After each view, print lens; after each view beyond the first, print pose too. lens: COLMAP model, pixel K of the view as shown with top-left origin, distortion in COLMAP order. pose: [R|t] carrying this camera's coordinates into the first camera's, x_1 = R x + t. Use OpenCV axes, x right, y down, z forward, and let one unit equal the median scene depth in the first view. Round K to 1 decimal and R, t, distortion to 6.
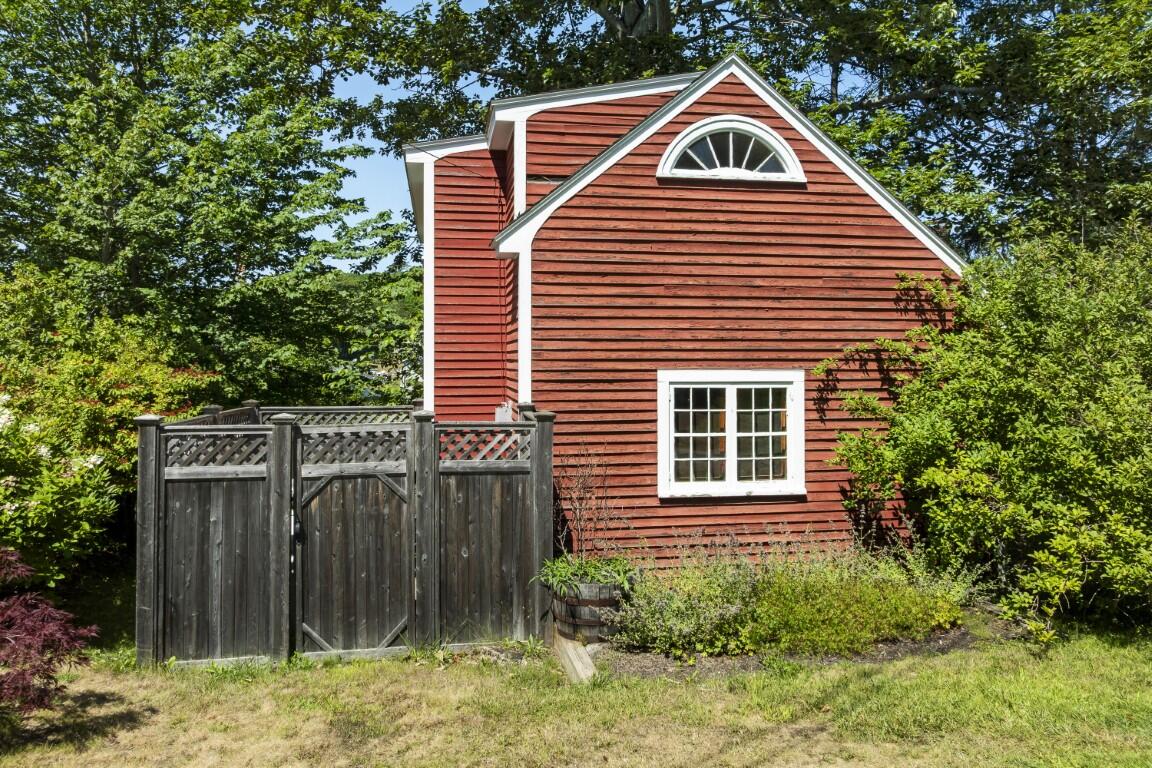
lens RADIAL K [[803.5, 0, 575.9], [0, 803.5, 380.1], [0, 0, 1]] dist [-0.012198, 0.009885]
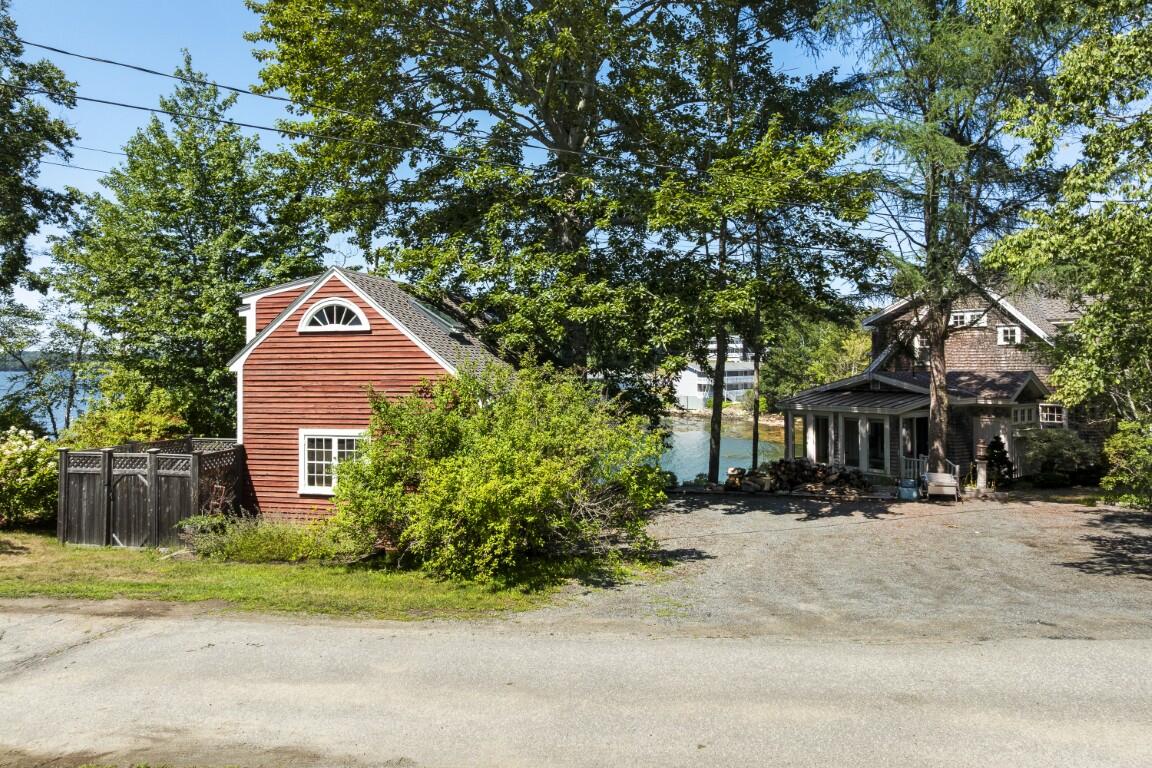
lens RADIAL K [[803.5, 0, 582.8], [0, 803.5, 373.5], [0, 0, 1]] dist [-0.012198, 0.009885]
pose [[0.920751, -0.001853, -0.390147, 1.505325], [-0.002686, 0.999935, -0.011089, -0.127400], [0.390142, 0.011258, 0.920686, -0.544631]]
